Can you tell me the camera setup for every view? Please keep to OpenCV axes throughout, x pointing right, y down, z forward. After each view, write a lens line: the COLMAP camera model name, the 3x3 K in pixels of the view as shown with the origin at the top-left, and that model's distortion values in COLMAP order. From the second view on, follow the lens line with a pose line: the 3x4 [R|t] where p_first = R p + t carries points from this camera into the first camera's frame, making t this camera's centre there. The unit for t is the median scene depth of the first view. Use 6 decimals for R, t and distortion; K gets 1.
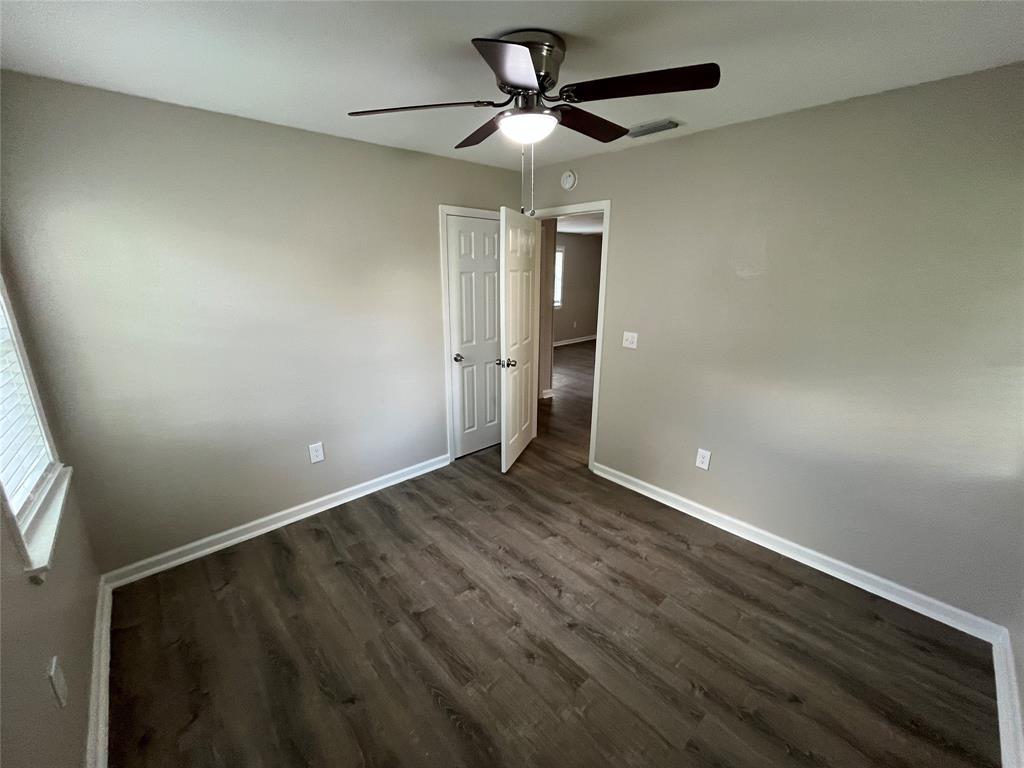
lens RADIAL K [[414.5, 0, 512.0], [0, 414.5, 384.0], [0, 0, 1]] dist [-0.002752, -0.000244]
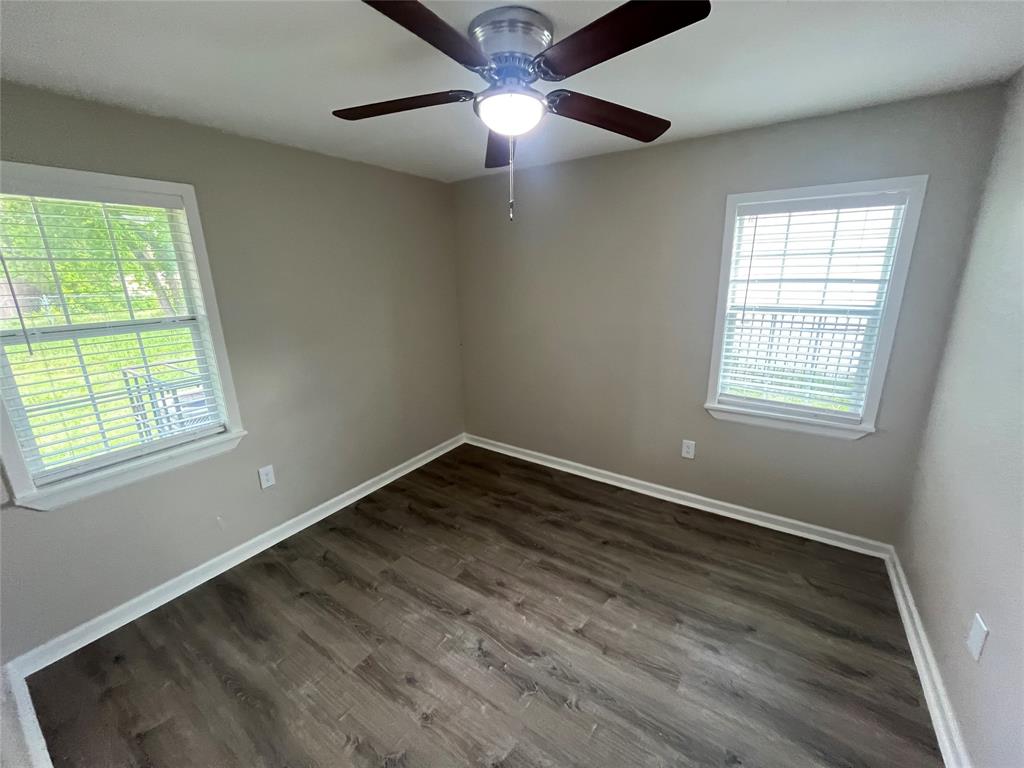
lens RADIAL K [[414.5, 0, 512.0], [0, 414.5, 384.0], [0, 0, 1]] dist [-0.002752, -0.000244]
pose [[-0.971442, 0.076421, -0.224634, 0.219721], [-0.047420, 0.865086, 0.499377, -0.440552], [0.232490, 0.495768, -0.836757, 1.582014]]
